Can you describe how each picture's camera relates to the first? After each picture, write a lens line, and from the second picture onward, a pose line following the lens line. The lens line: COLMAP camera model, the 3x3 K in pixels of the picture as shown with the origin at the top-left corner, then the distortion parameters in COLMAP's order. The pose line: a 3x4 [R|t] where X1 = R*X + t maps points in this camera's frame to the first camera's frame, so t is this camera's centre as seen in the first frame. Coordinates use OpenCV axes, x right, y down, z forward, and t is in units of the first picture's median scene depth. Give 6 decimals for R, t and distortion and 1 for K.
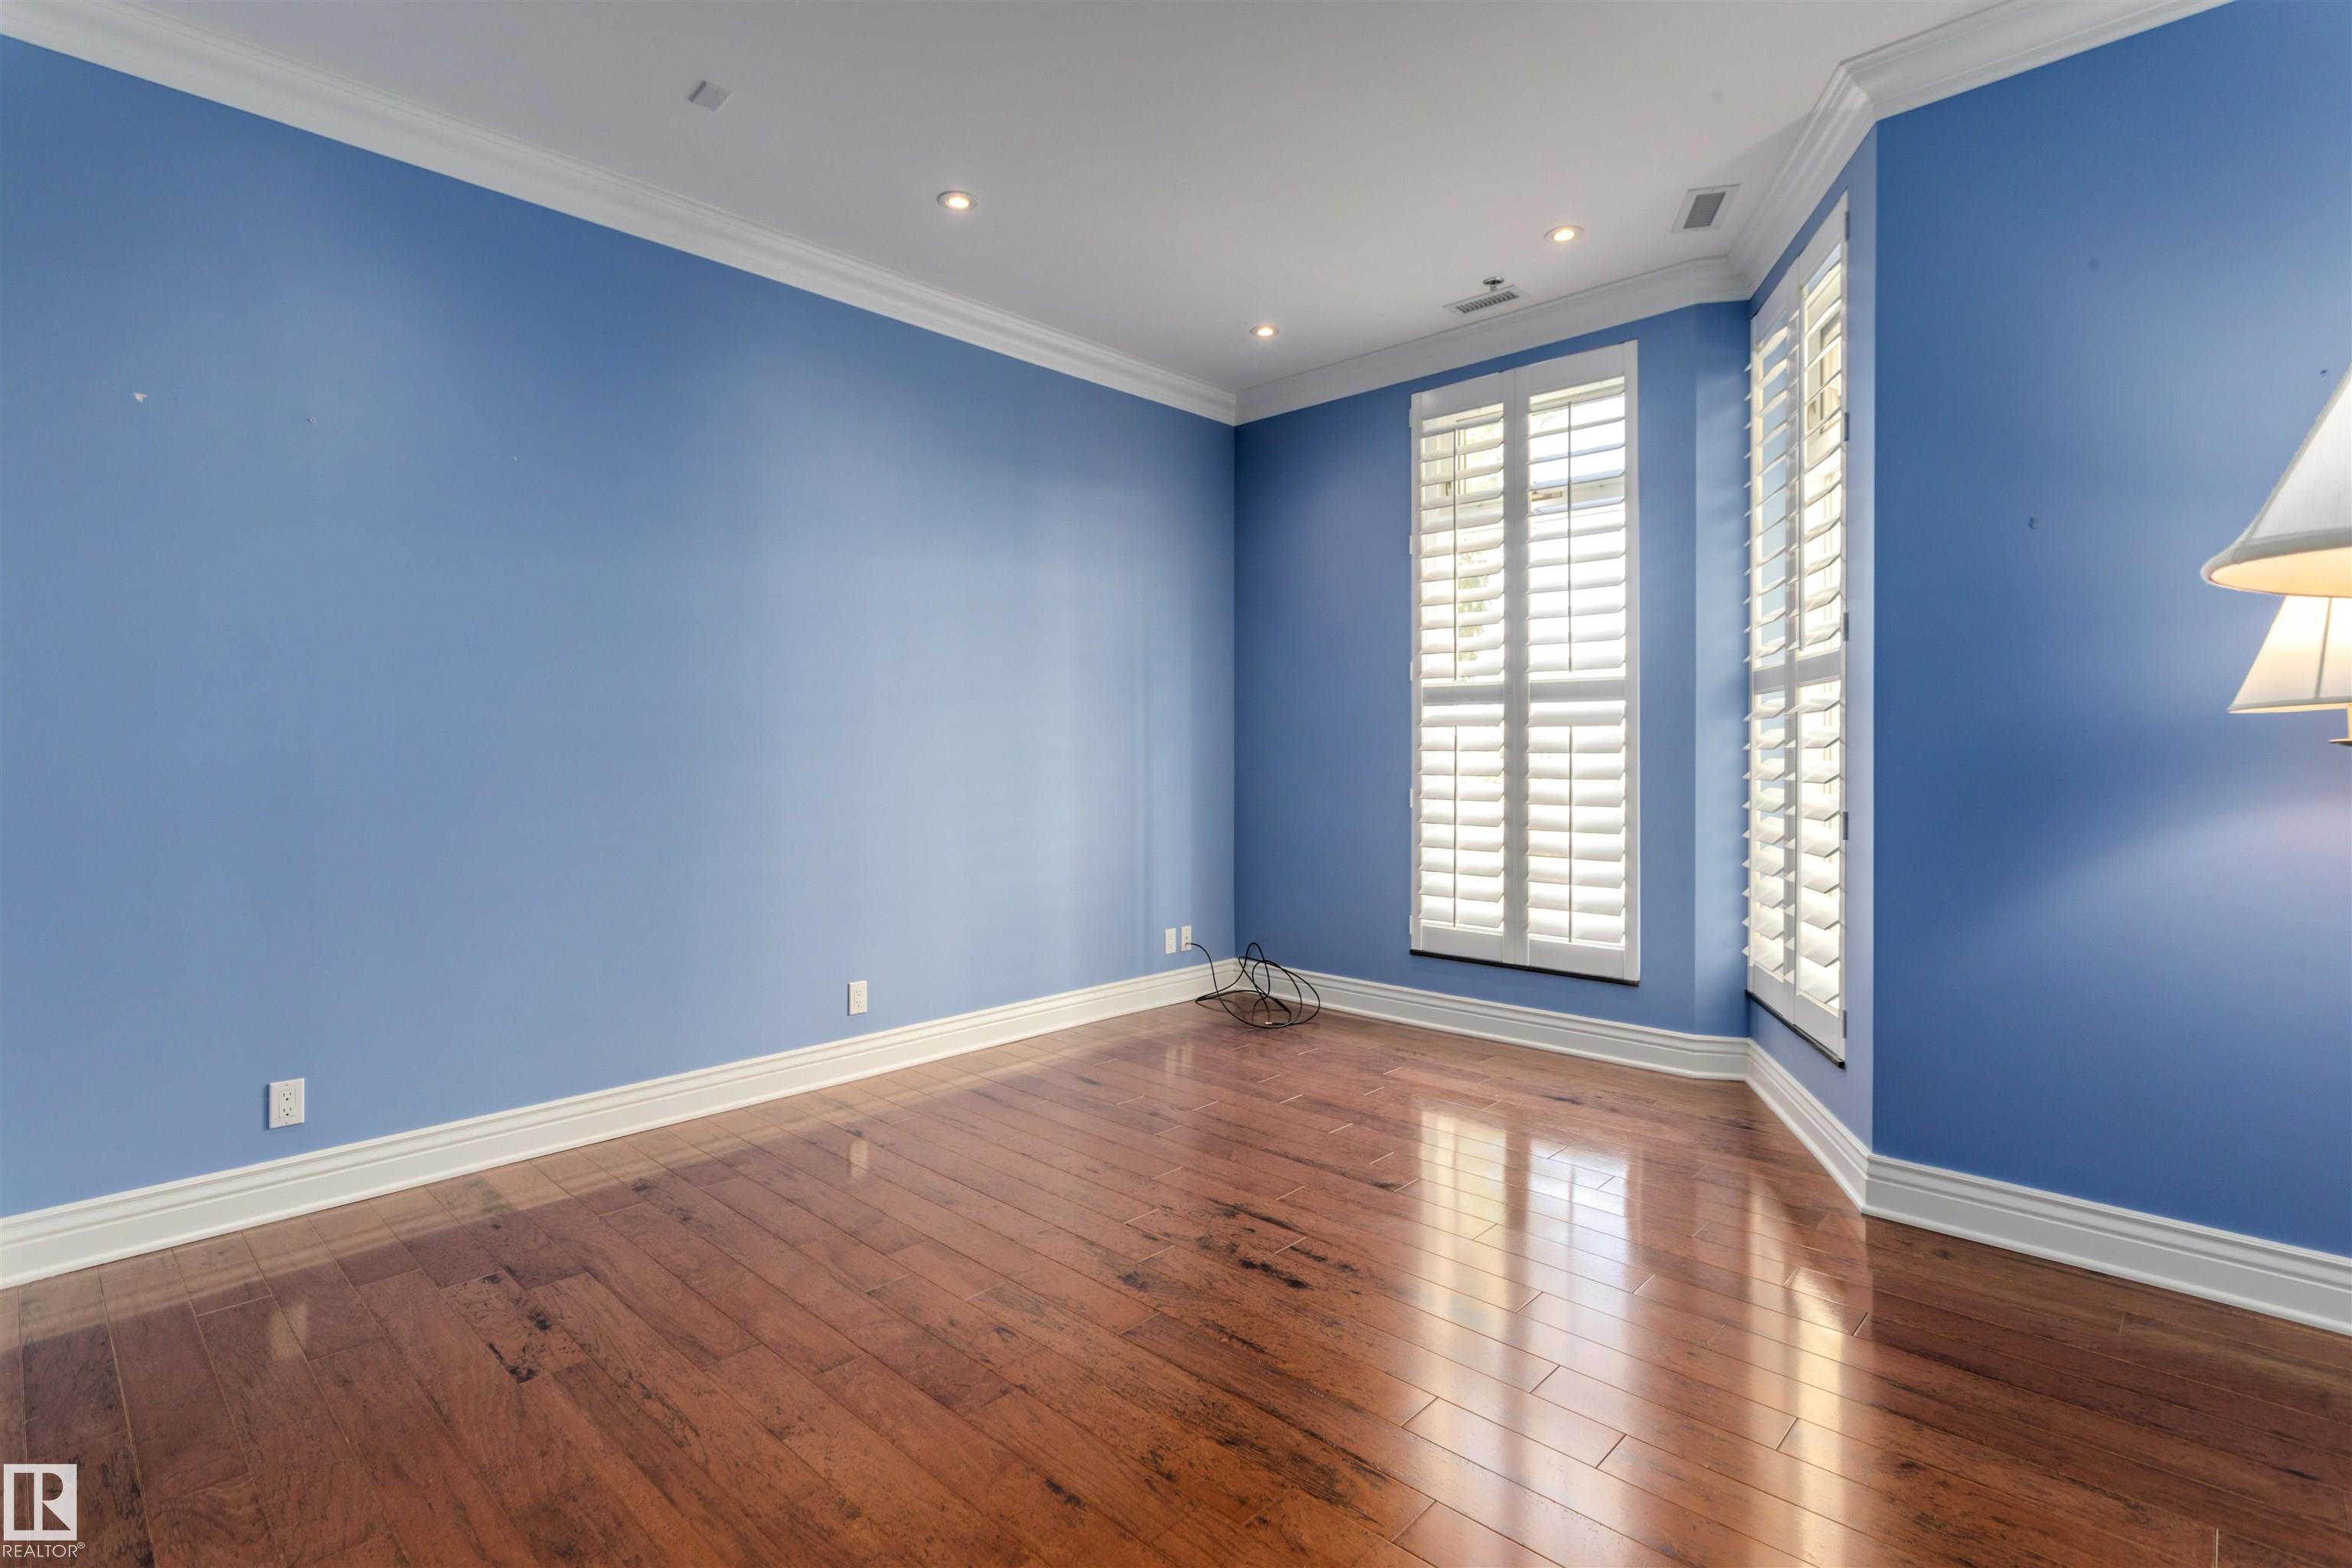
lens RADIAL K [[1100.1, 0, 1170.3], [0, 1100.1, 733.0], [0, 0, 1]] dist [0.014422, -0.000596]
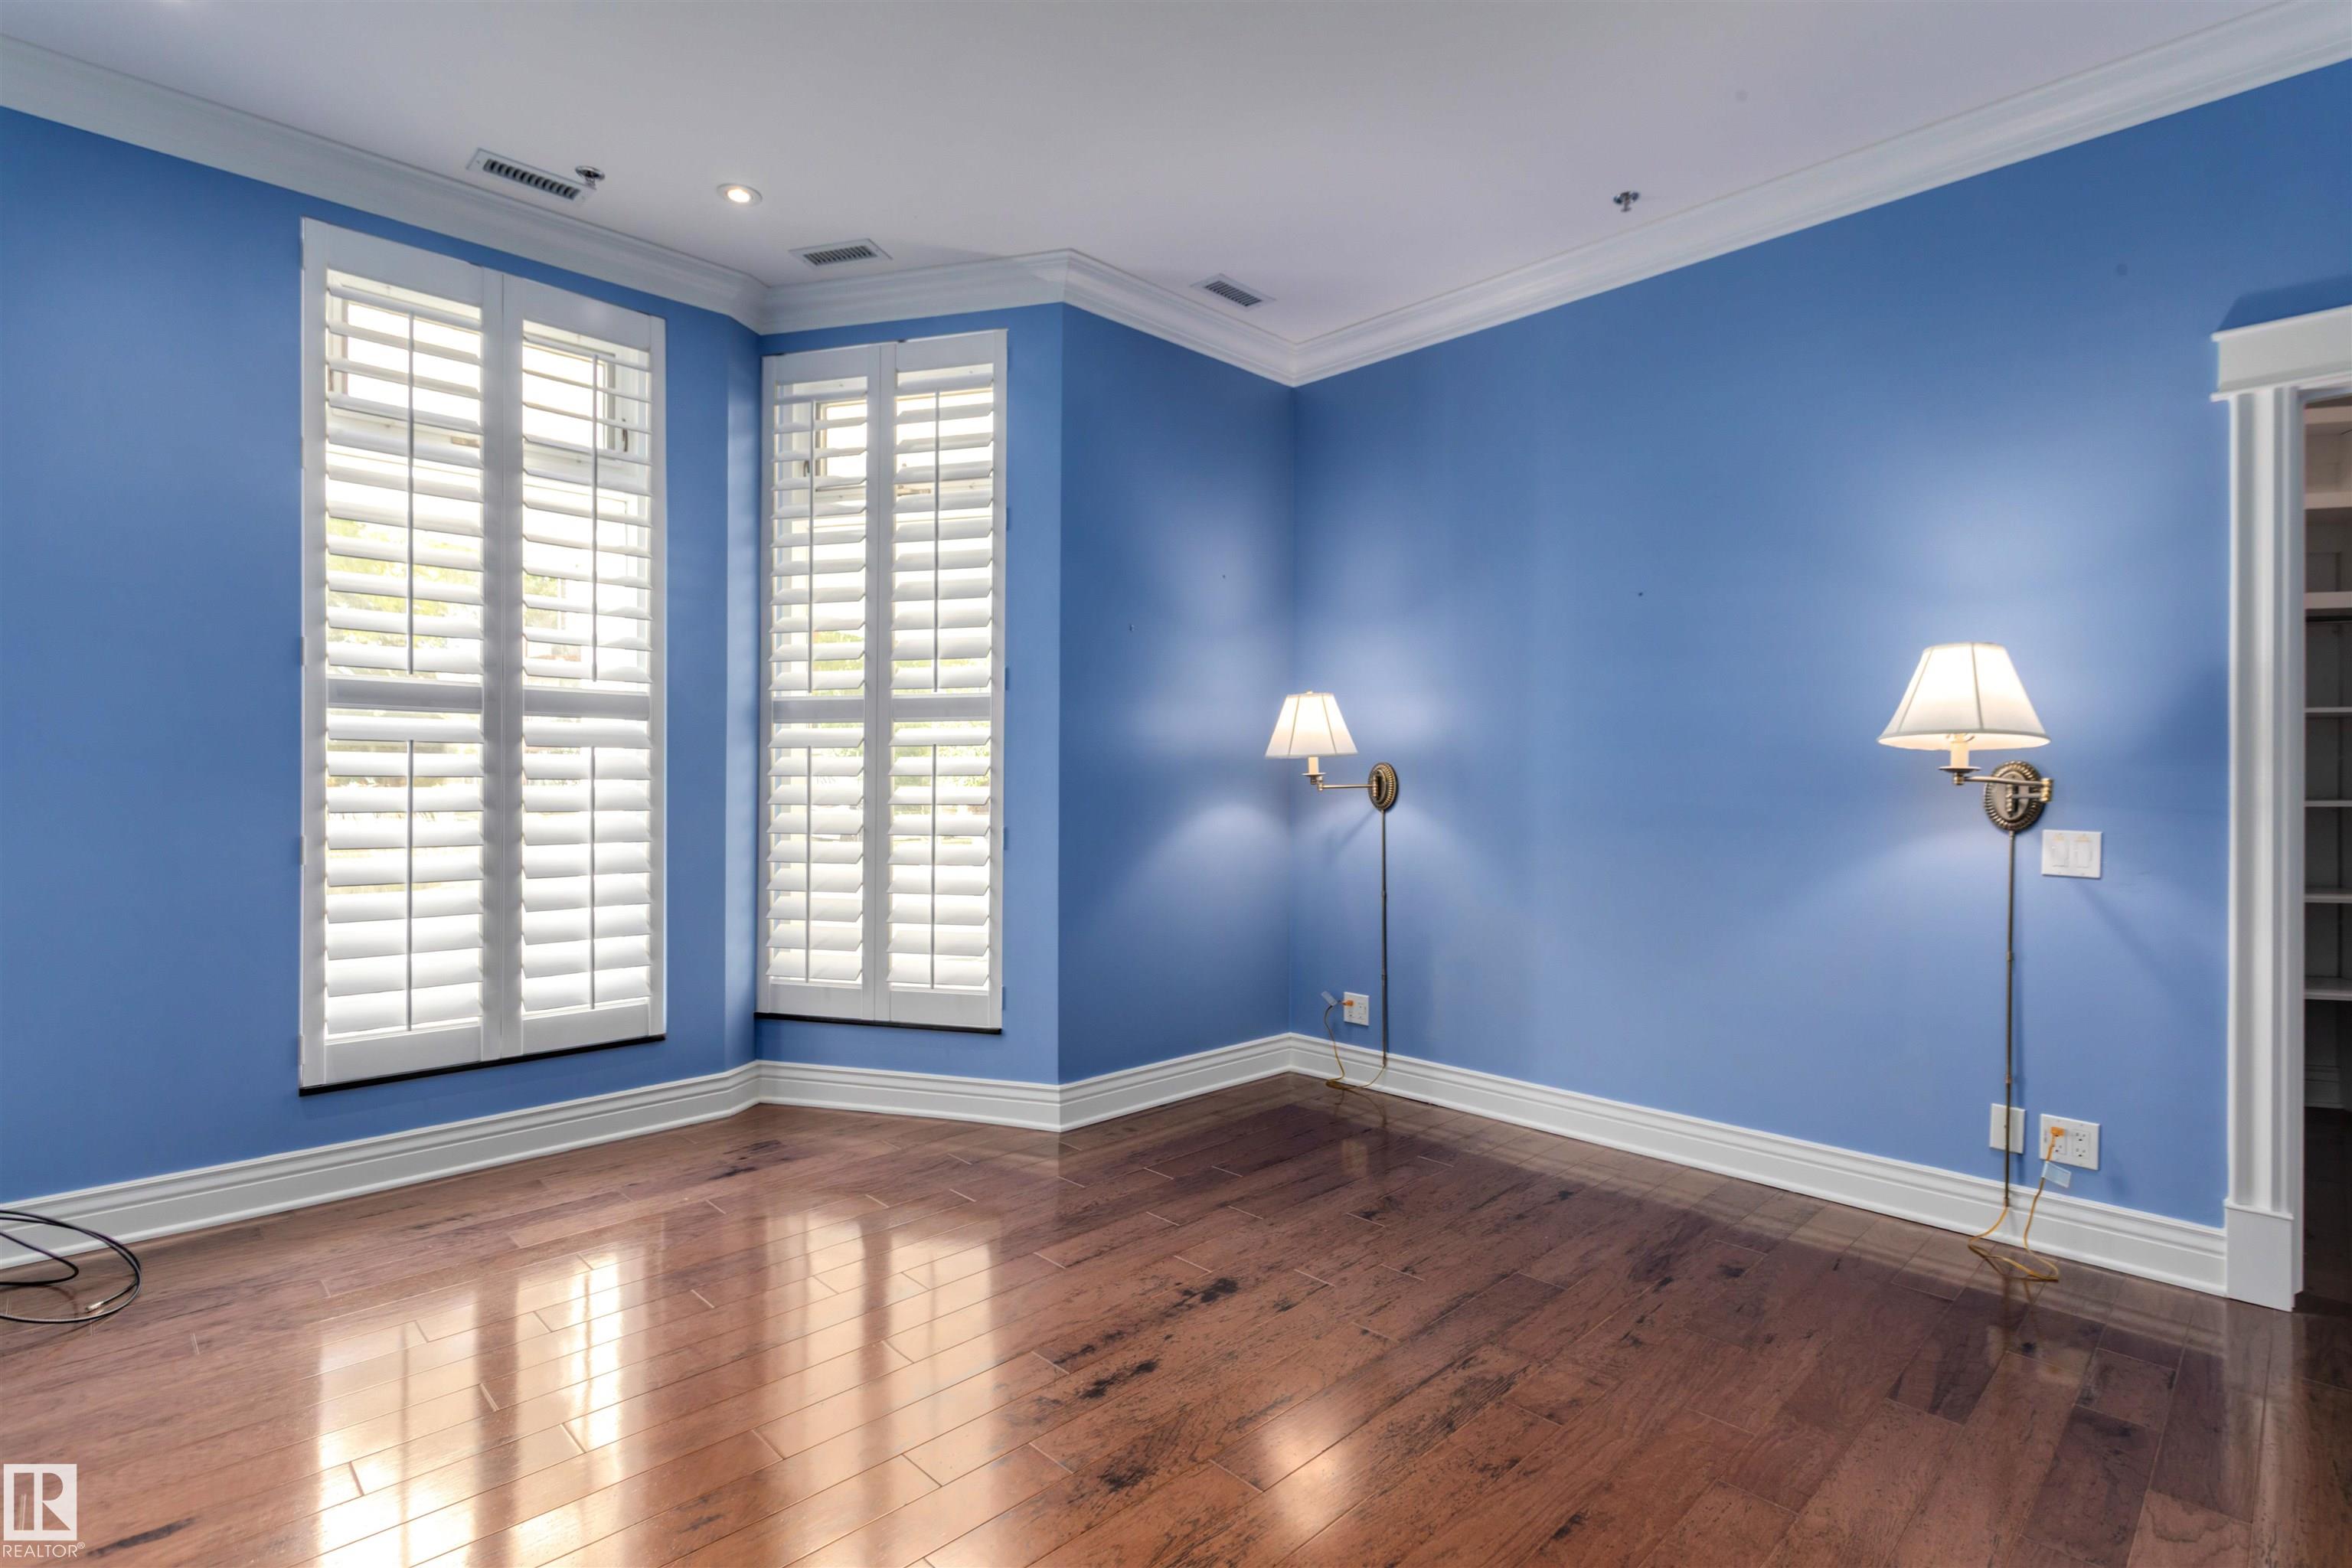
lens RADIAL K [[1107.3, 0, 1174.9], [0, 1107.3, 775.9], [0, 0, 1]] dist [-0.009327, 0.000511]
pose [[0.057794, 0.007725, 0.998299, -0.447231], [-0.016876, 0.999835, -0.006760, 0.013227], [-0.998186, -0.016457, 0.057915, 0.530868]]
